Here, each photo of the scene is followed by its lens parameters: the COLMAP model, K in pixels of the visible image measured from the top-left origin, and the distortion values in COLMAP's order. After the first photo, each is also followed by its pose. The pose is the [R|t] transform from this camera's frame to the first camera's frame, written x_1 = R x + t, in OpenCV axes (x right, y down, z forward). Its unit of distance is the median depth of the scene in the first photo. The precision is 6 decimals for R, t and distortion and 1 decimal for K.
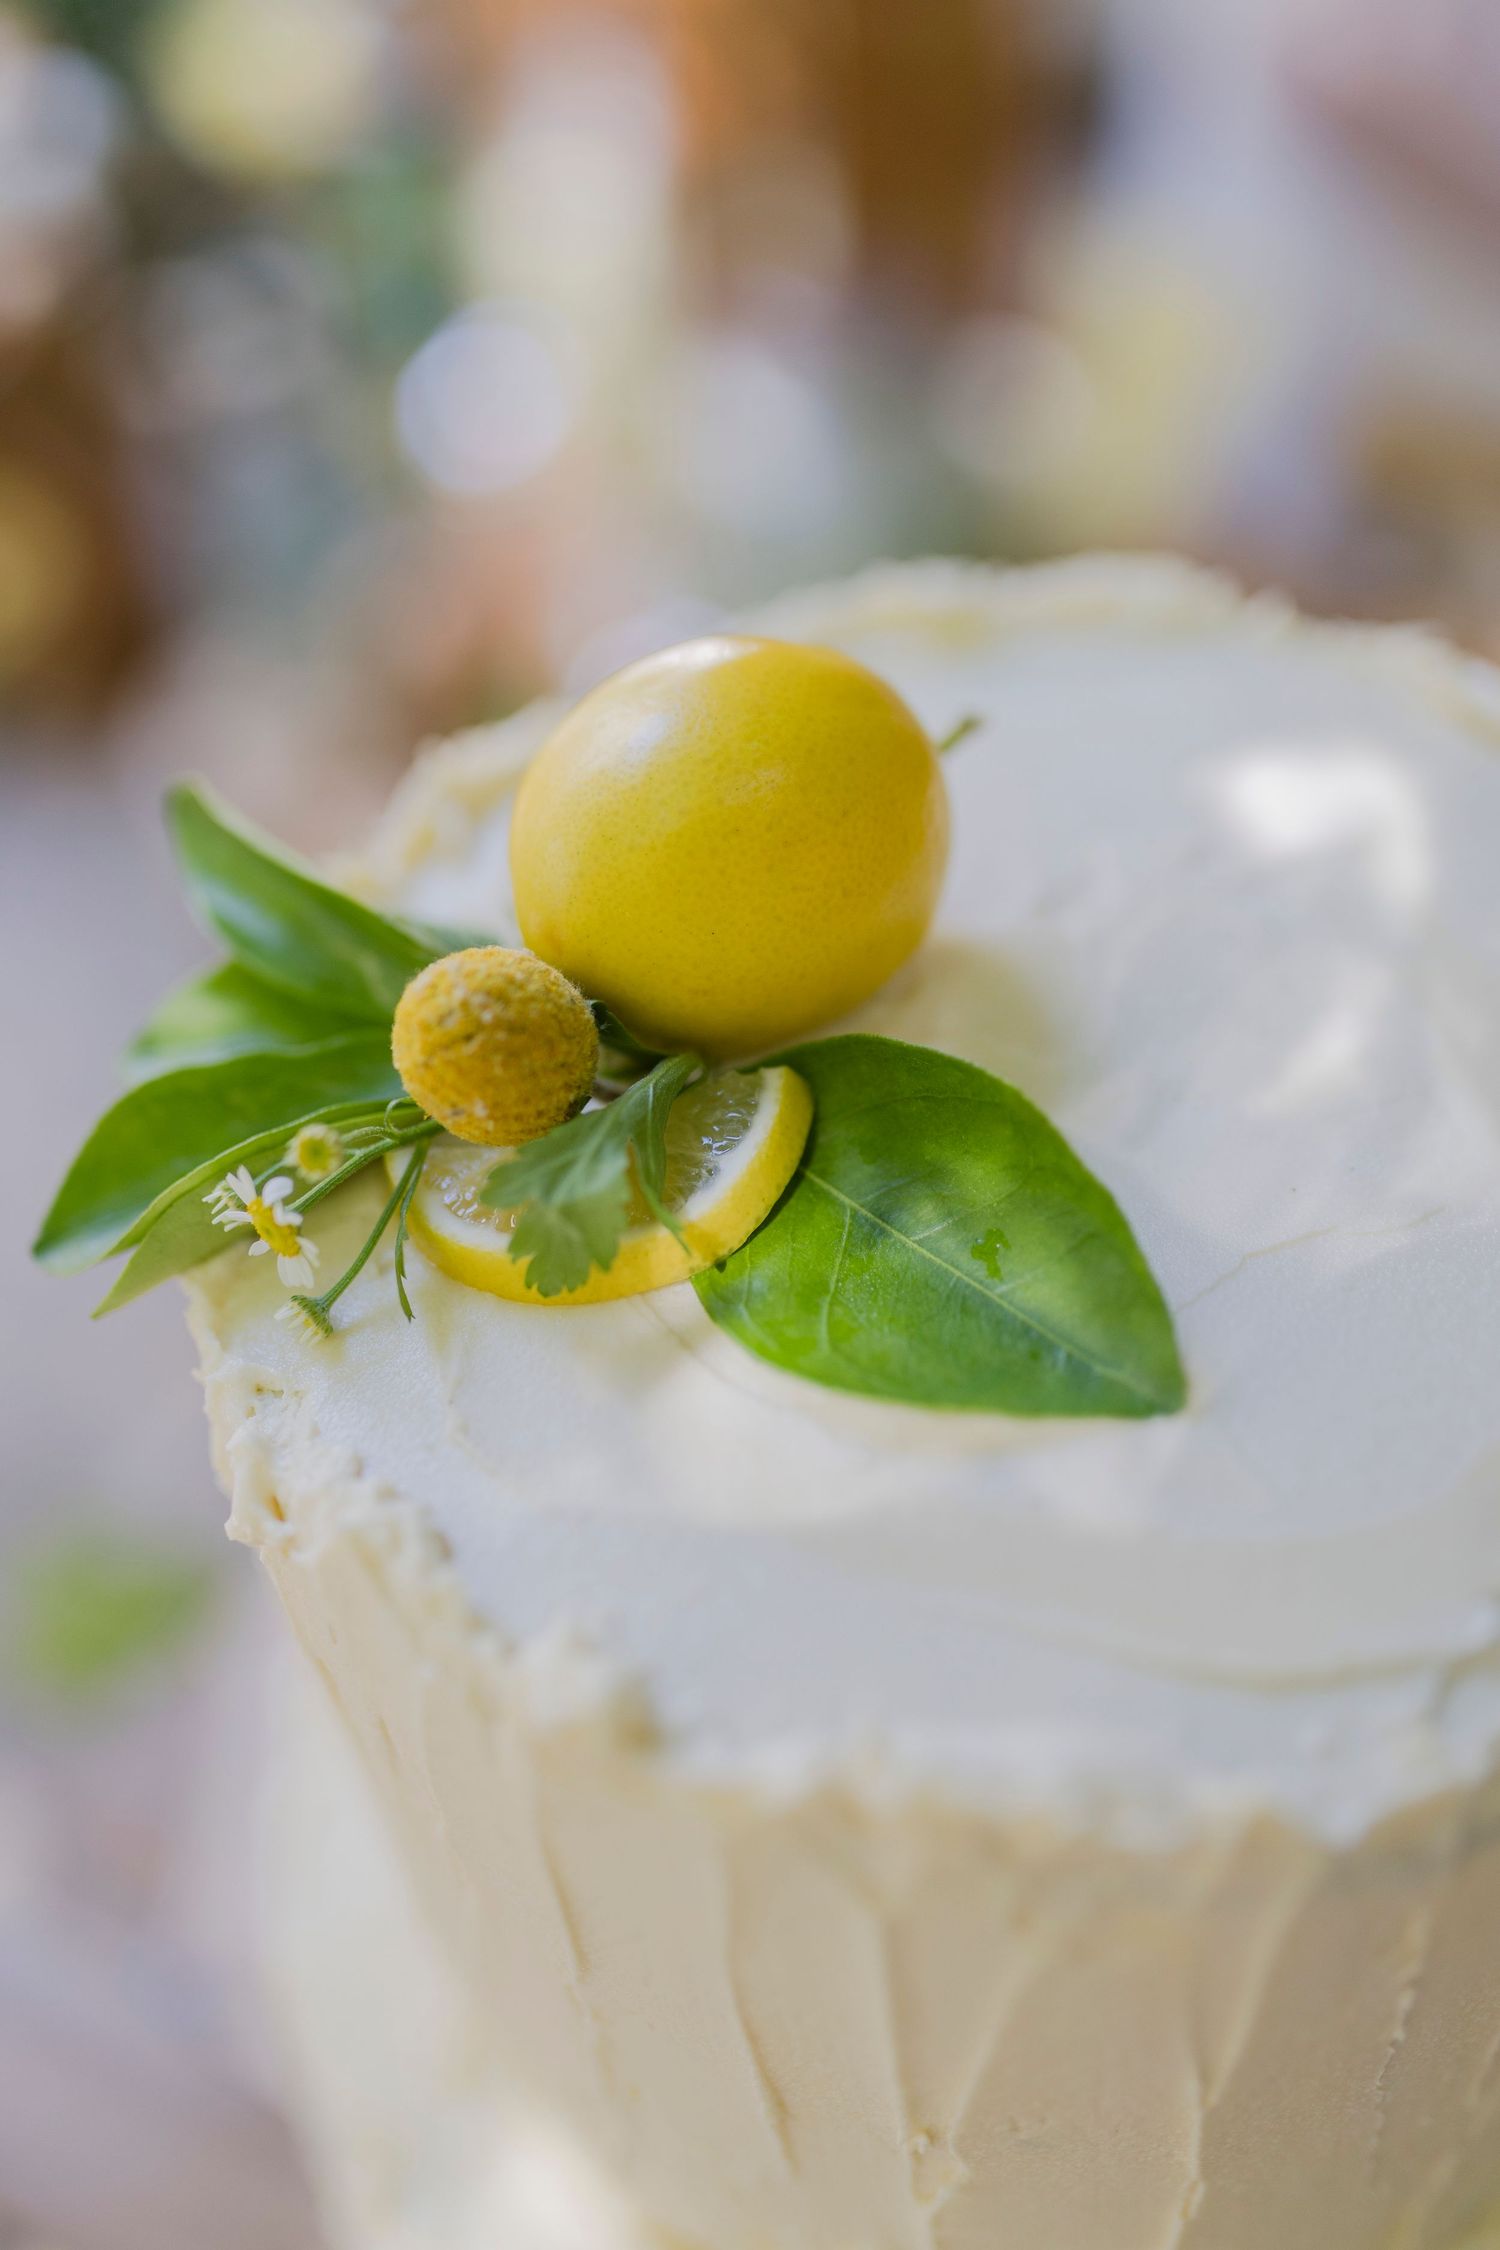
lens RADIAL K [[2237.1, 0, 749.8], [0, 2237.1, 1127.1], [0, 0, 1]] dist [-0.046630, 0.000000]
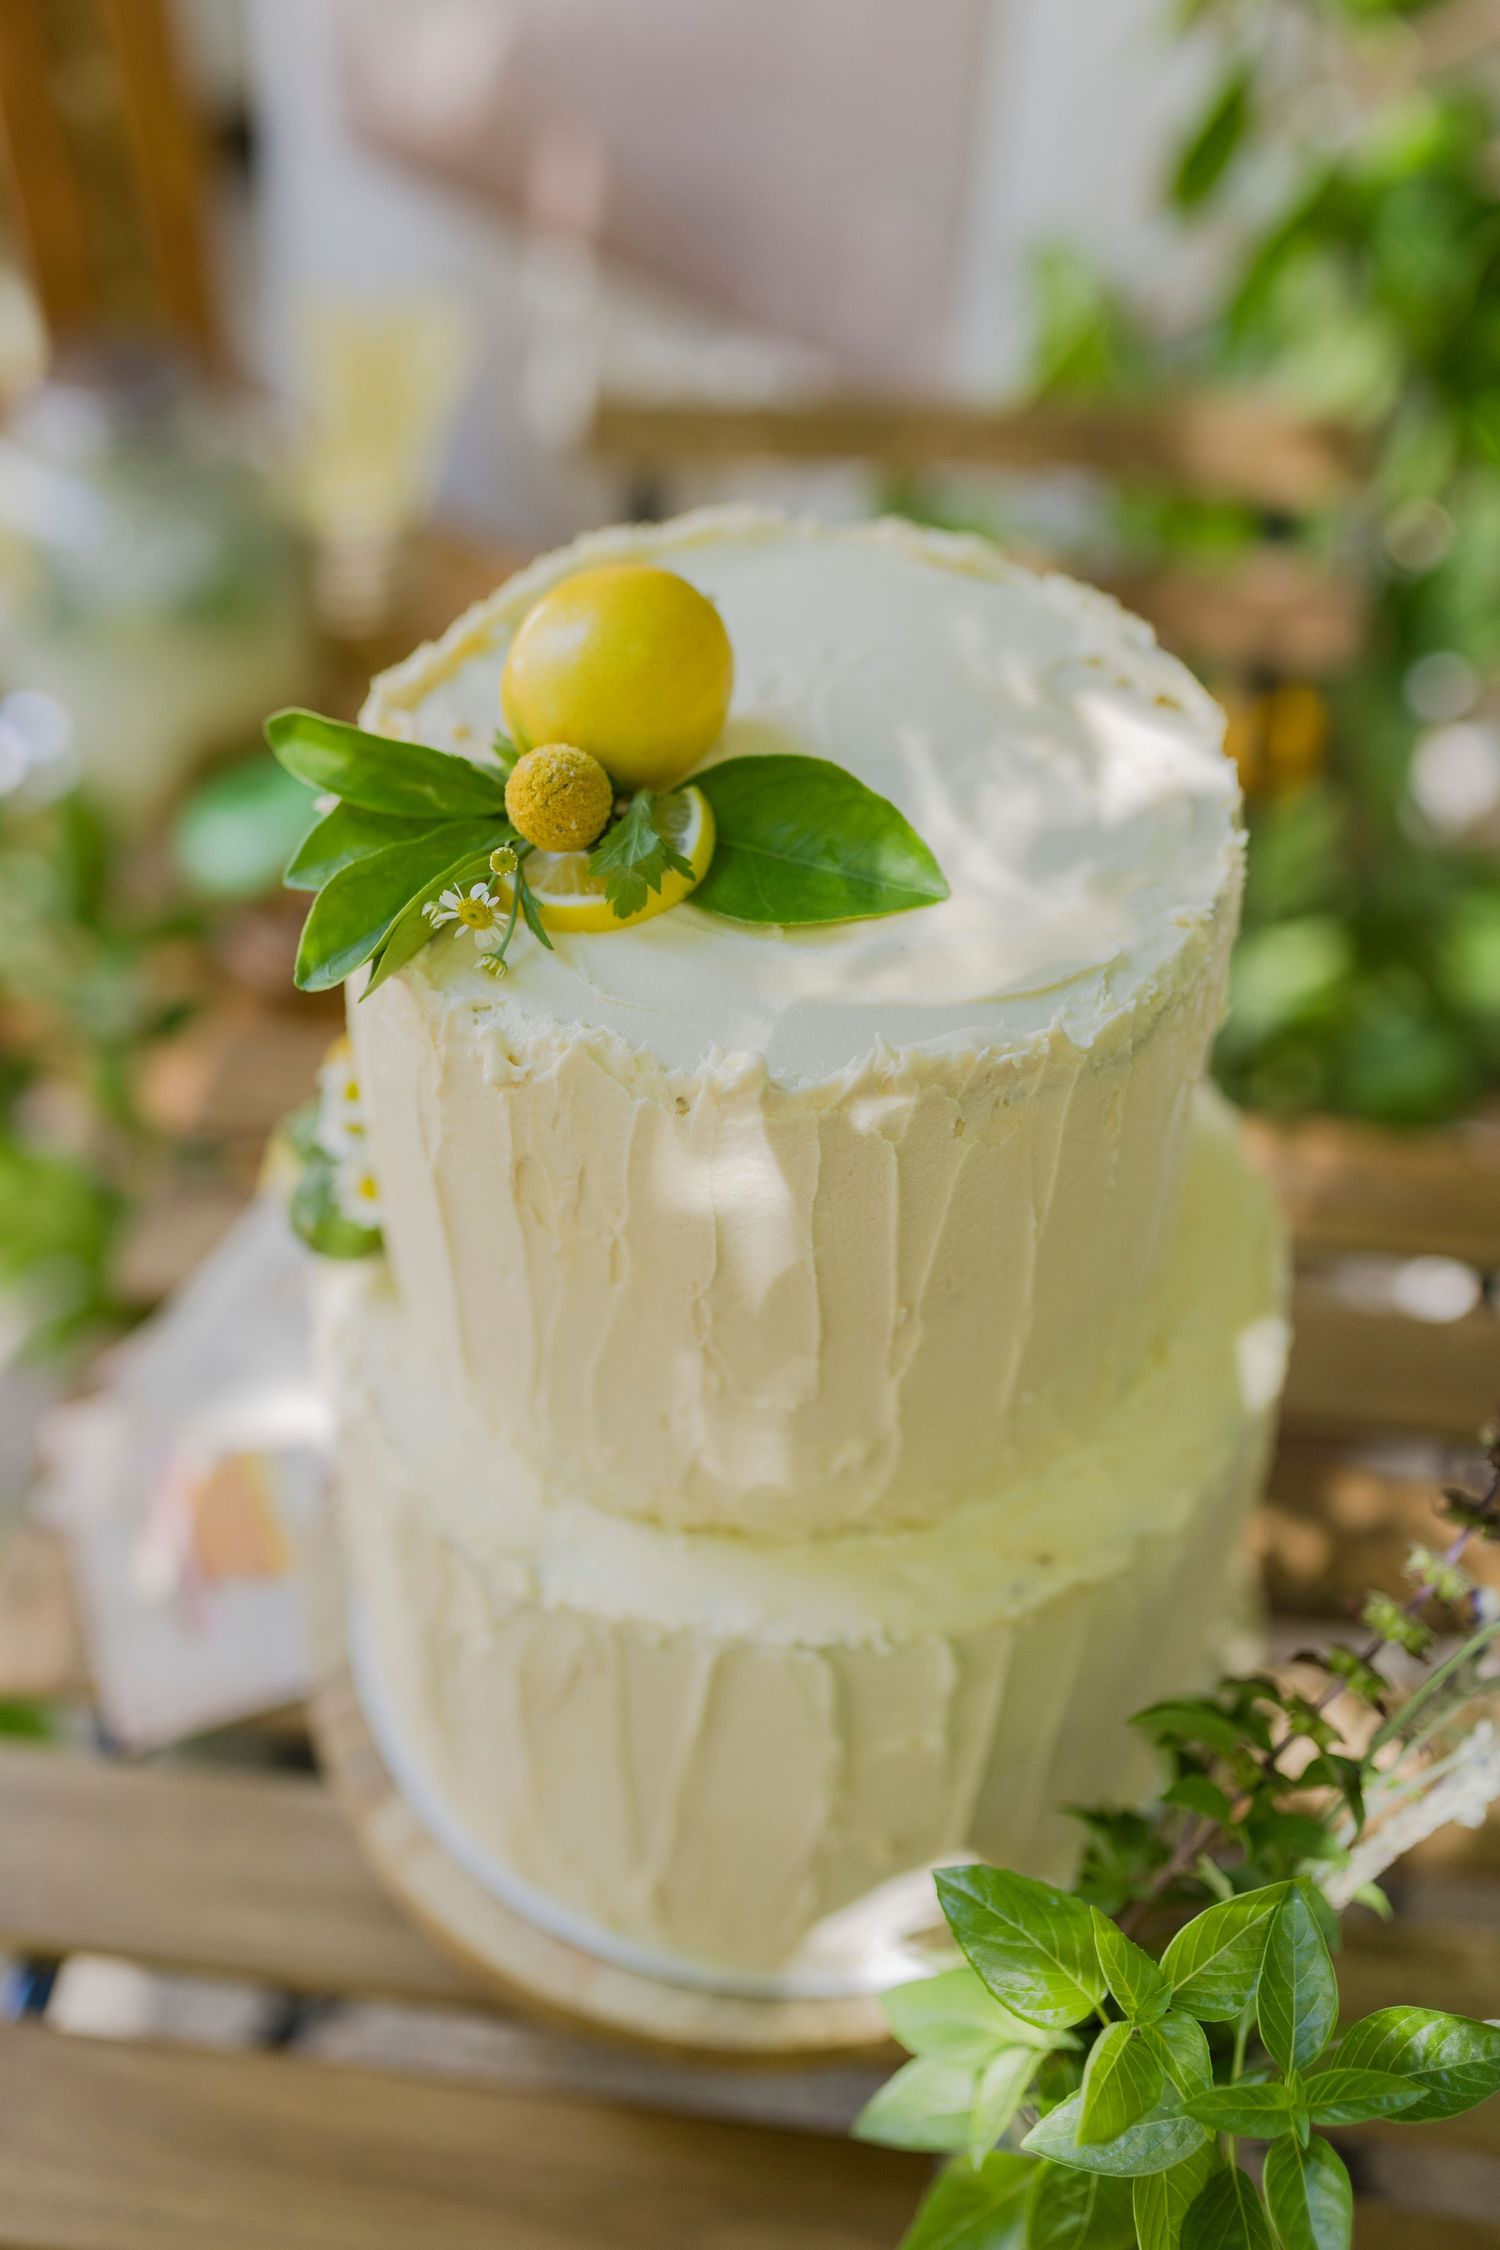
lens RADIAL K [[2237.1, 0, 750.3], [0, 2237.1, 1123.8], [0, 0, 1]] dist [-0.046630, 0.000000]
pose [[0.914405, -0.234315, 0.330090, -0.658941], [0.234492, 0.971299, 0.039895, 0.194388], [-0.329964, 0.040924, 0.943106, -0.807155]]
